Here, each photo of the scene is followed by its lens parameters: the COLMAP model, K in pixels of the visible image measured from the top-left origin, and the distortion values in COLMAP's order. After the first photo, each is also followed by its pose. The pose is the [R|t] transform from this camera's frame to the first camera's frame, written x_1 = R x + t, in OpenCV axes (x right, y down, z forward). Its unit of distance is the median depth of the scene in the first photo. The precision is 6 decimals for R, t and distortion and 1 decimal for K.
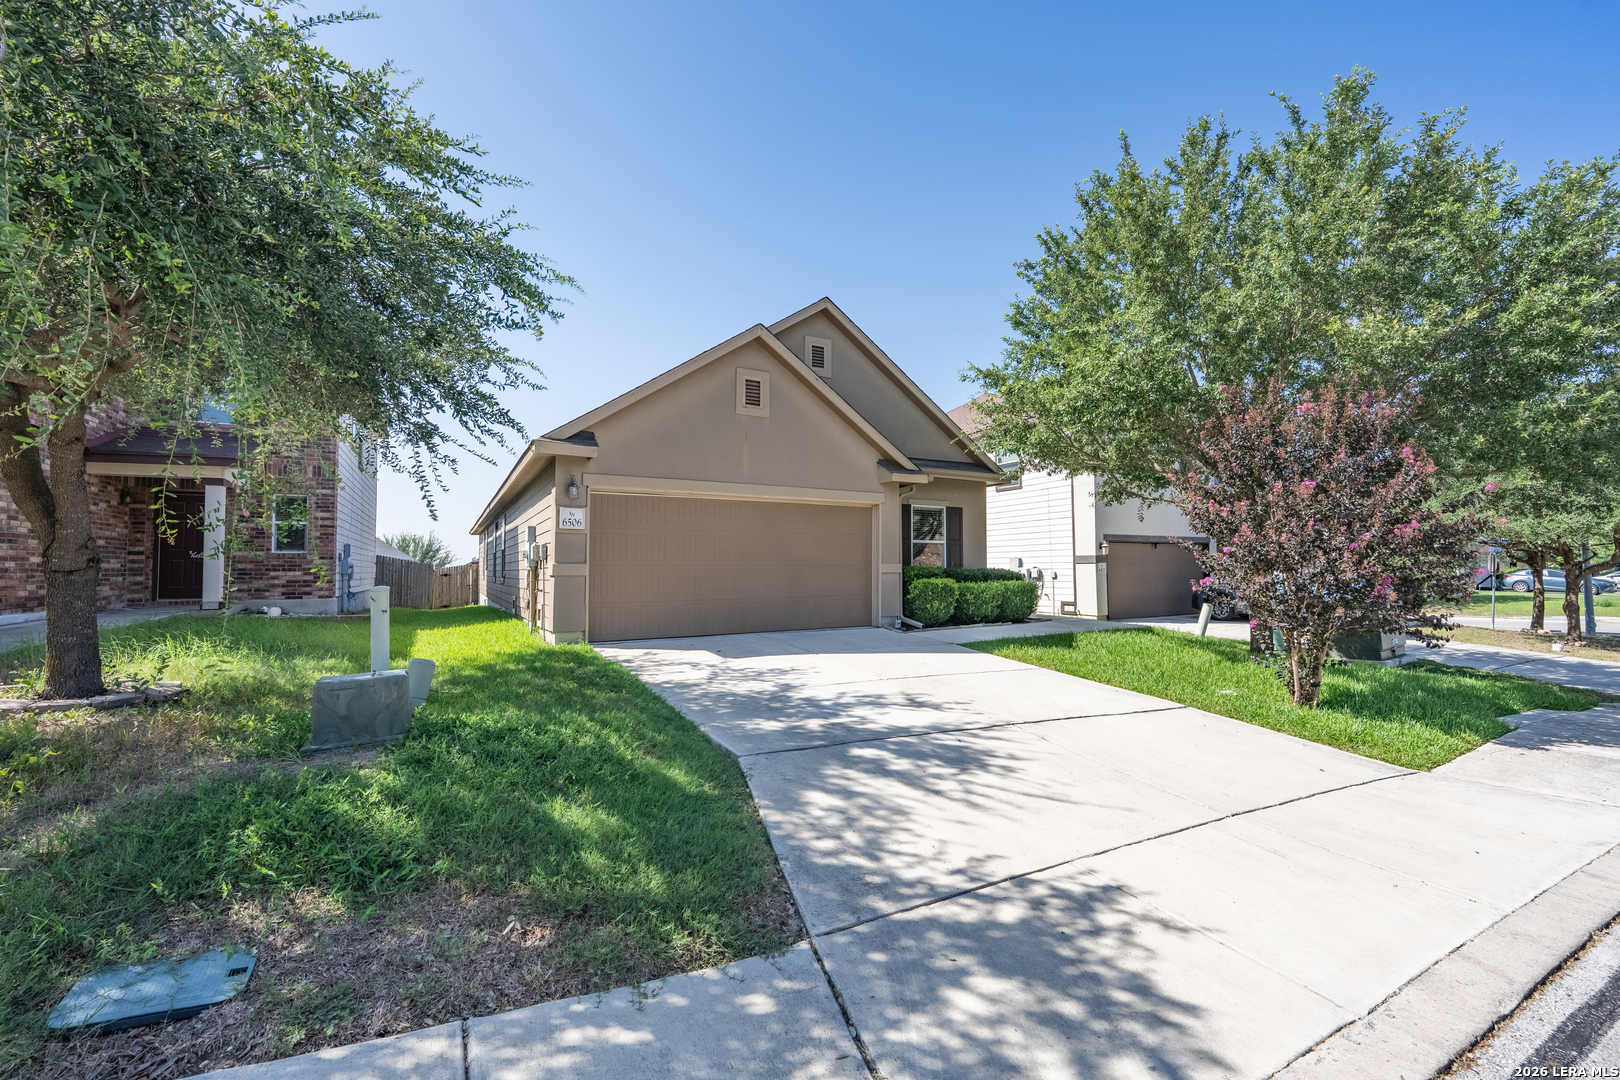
lens RADIAL K [[659.9, 0, 809.8], [0, 659.9, 542.4], [0, 0, 1]] dist [0.001961, -0.001017]
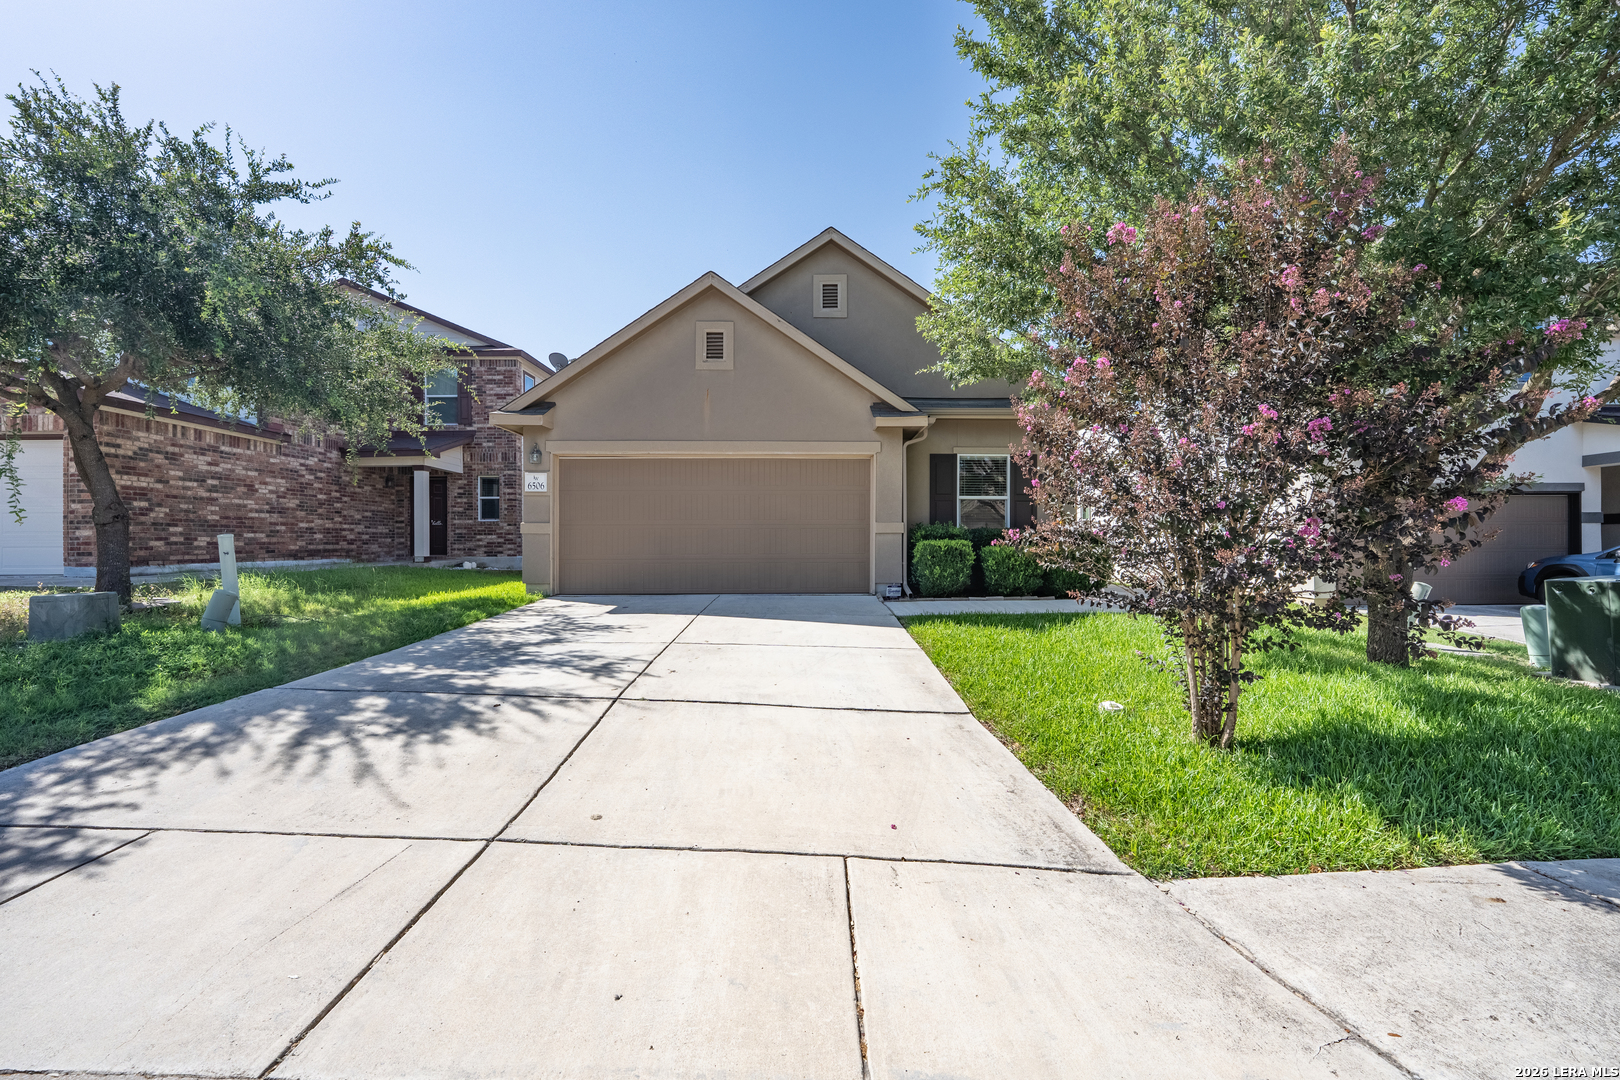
lens RADIAL K [[659.9, 0, 808.9], [0, 659.9, 540.8], [0, 0, 1]] dist [0.001961, -0.001017]
pose [[0.877146, 0.001388, -0.480221, 0.448741], [0.016673, 0.999305, 0.033343, 0.025616], [0.479934, -0.037253, 0.876513, 0.189492]]
